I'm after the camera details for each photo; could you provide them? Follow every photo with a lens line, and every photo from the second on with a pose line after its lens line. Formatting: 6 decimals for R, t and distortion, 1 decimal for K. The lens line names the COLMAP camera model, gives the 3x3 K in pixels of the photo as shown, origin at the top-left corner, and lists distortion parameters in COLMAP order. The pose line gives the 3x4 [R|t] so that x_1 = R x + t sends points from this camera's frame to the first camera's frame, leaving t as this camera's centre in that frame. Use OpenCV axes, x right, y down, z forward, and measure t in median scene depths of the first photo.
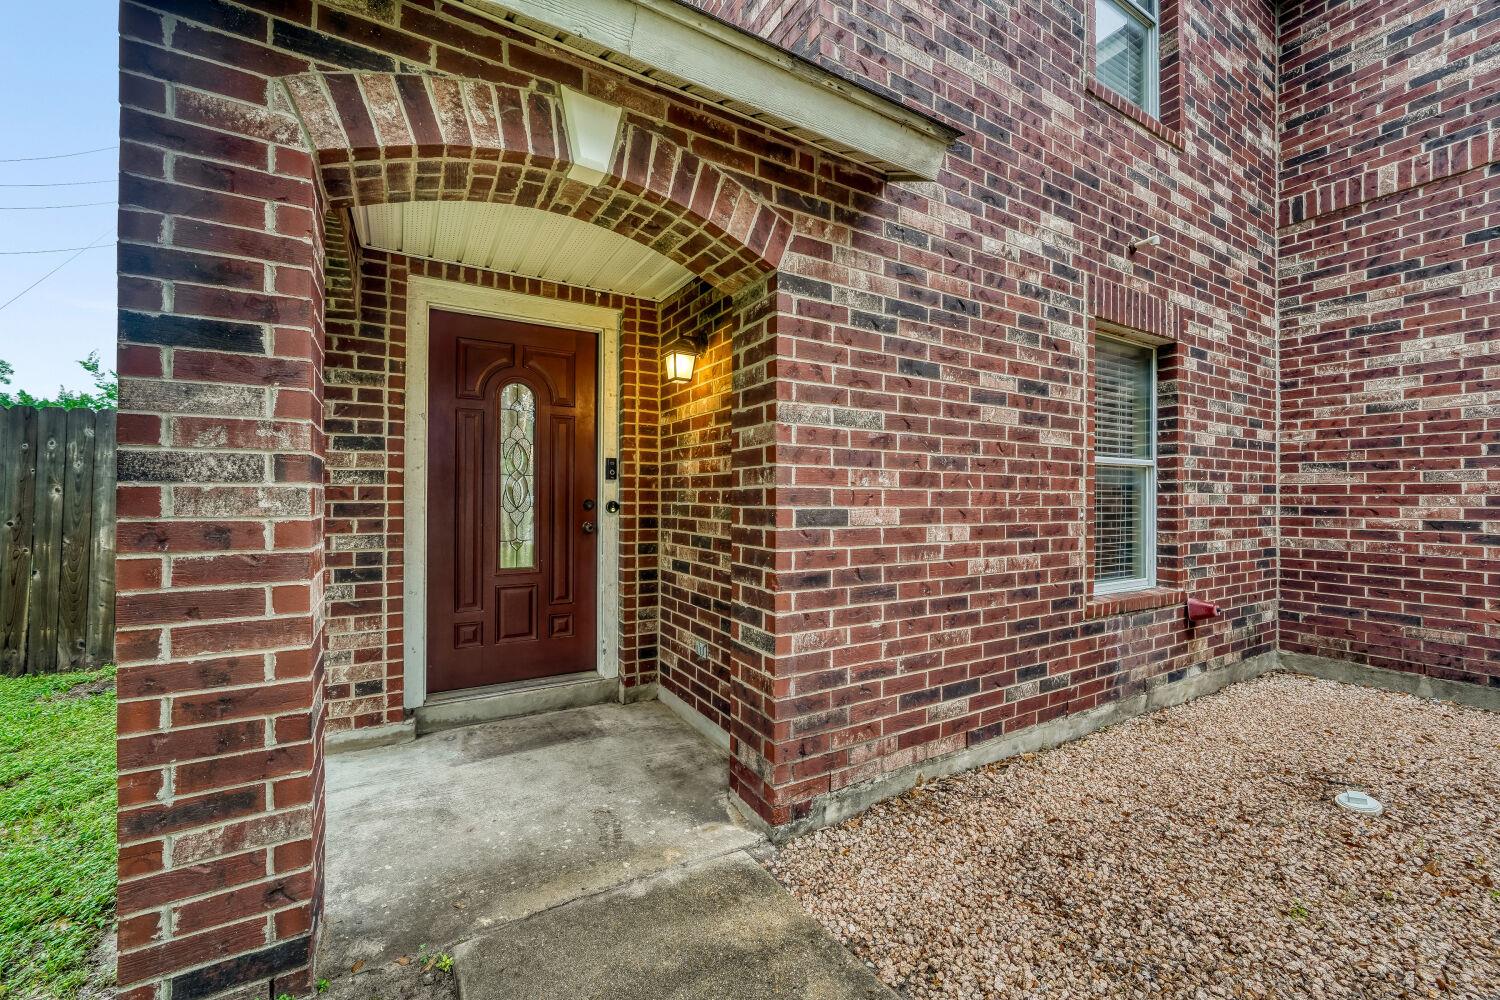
lens RADIAL K [[592.3, 0, 745.6], [0, 592.3, 485.1], [0, 0, 1]] dist [-0.013318, 0.003445]
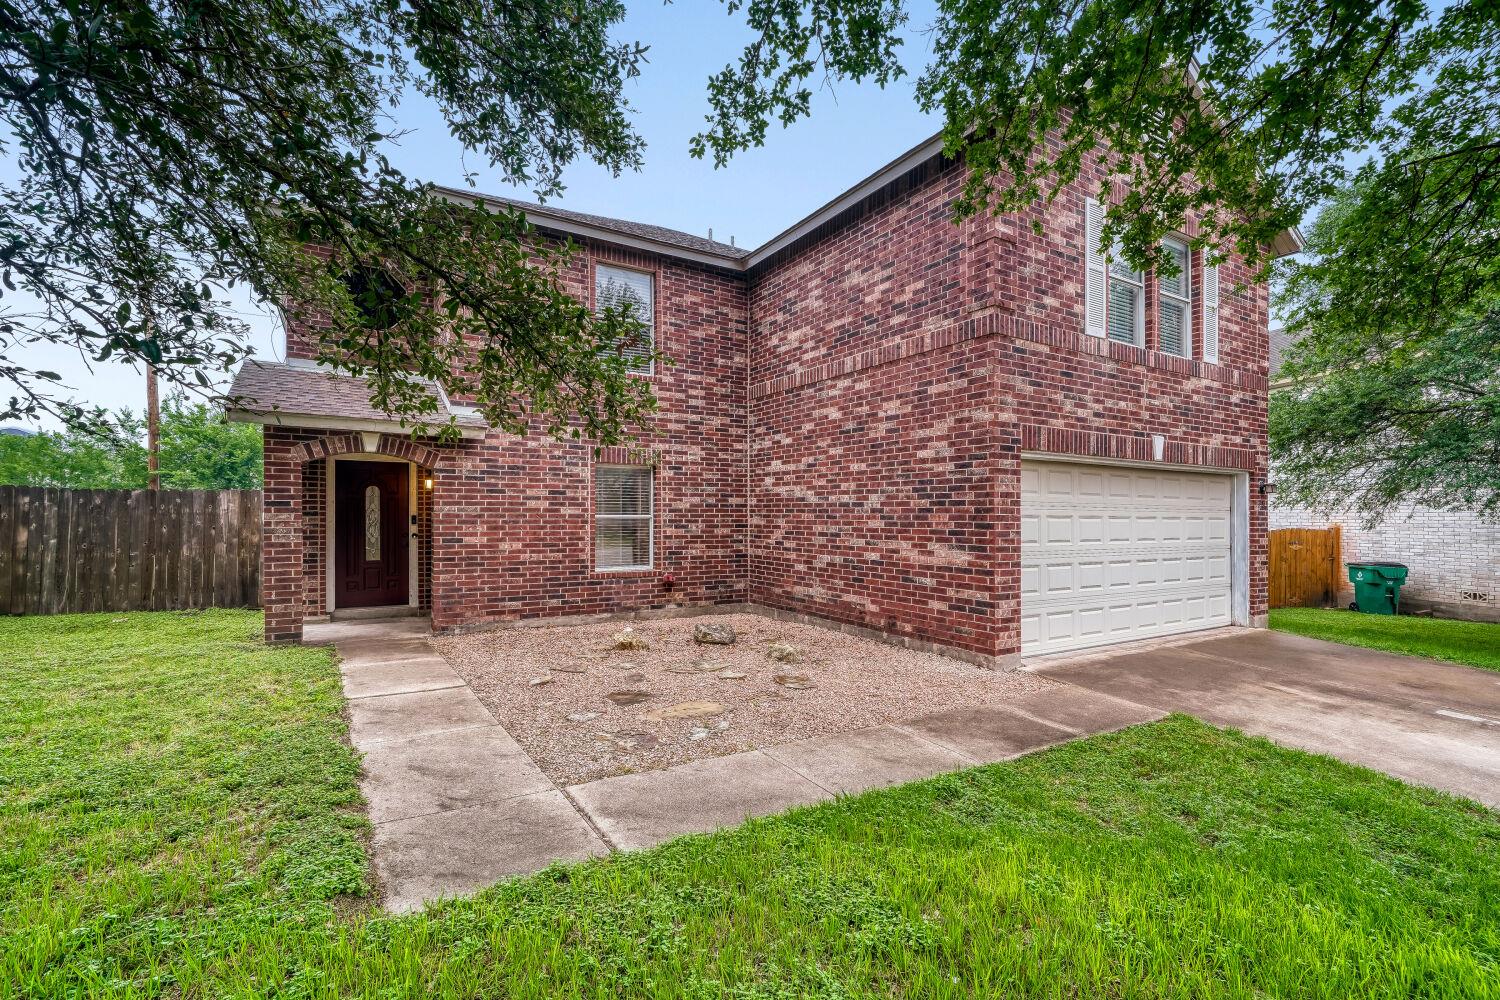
lens RADIAL K [[690.9, 0, 750.3], [0, 690.9, 504.7], [0, 0, 1]] dist [0.004384, 0.001178]
pose [[0.999994, -0.000970, 0.003294, 1.401072], [0.000937, 0.999949, 0.010038, -0.143489], [-0.003304, -0.010035, 0.999944, -2.249390]]
